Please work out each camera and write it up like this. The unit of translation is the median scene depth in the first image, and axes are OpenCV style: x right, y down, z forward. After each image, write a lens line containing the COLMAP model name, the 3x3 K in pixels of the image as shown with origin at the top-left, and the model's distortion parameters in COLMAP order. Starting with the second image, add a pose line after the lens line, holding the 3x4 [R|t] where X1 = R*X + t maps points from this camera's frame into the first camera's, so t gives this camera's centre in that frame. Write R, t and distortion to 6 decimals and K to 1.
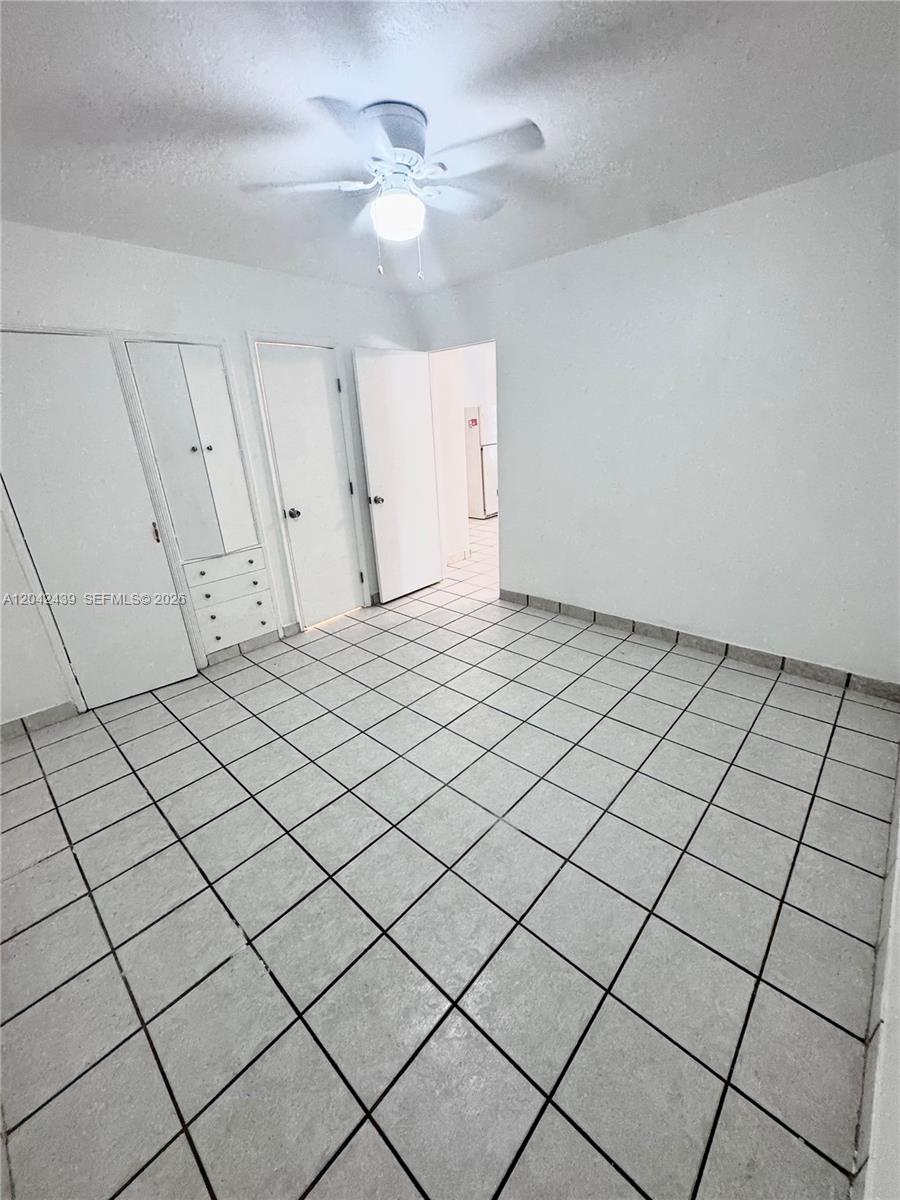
lens RADIAL K [[480.9, 0, 457.1], [0, 480.9, 597.6], [0, 0, 1]] dist [-0.001238, -0.000290]
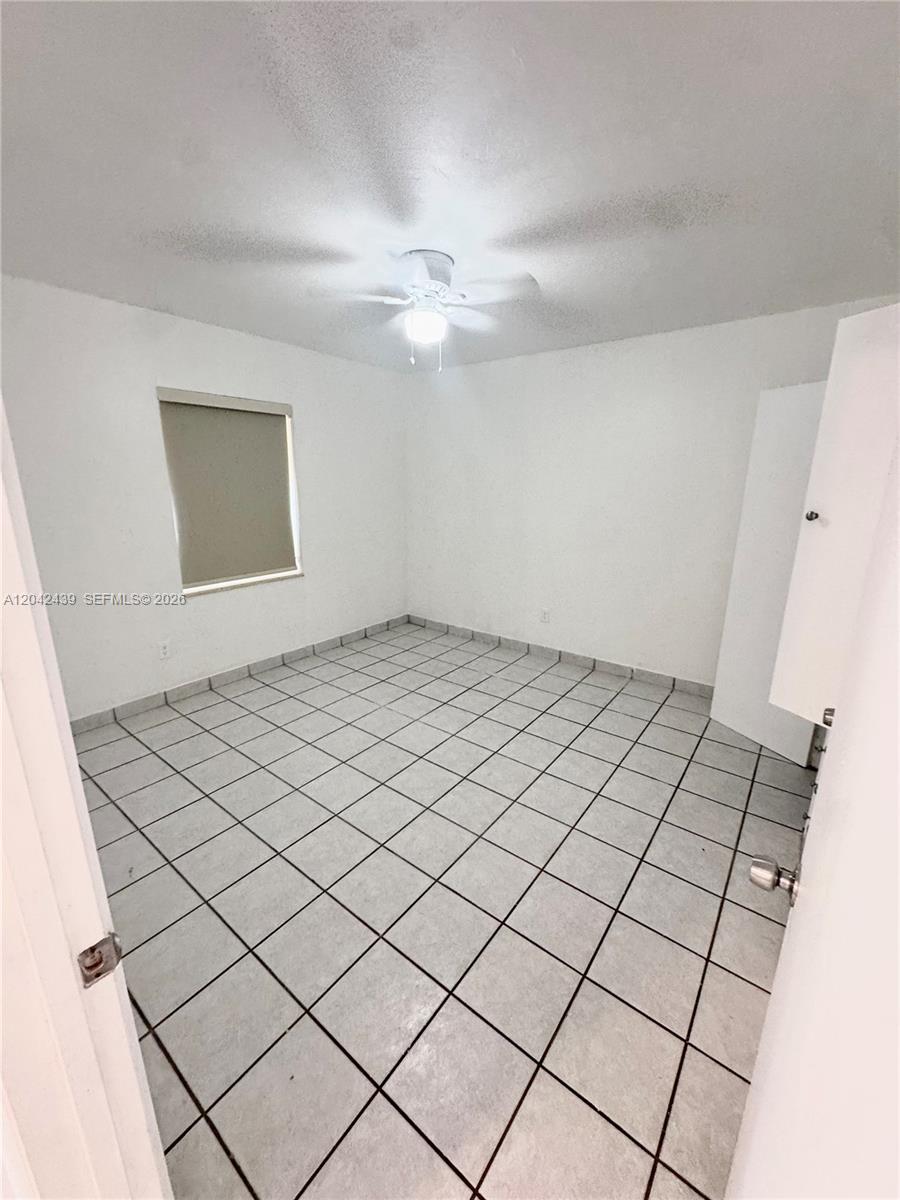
lens RADIAL K [[480.9, 0, 447.3], [0, 480.9, 607.9], [0, 0, 1]] dist [-0.001238, -0.000290]
pose [[0.992476, 0.049329, 0.112059, -0.174433], [-0.037570, 0.993791, -0.104726, 0.070647], [-0.116529, 0.099728, 0.988168, -0.183870]]
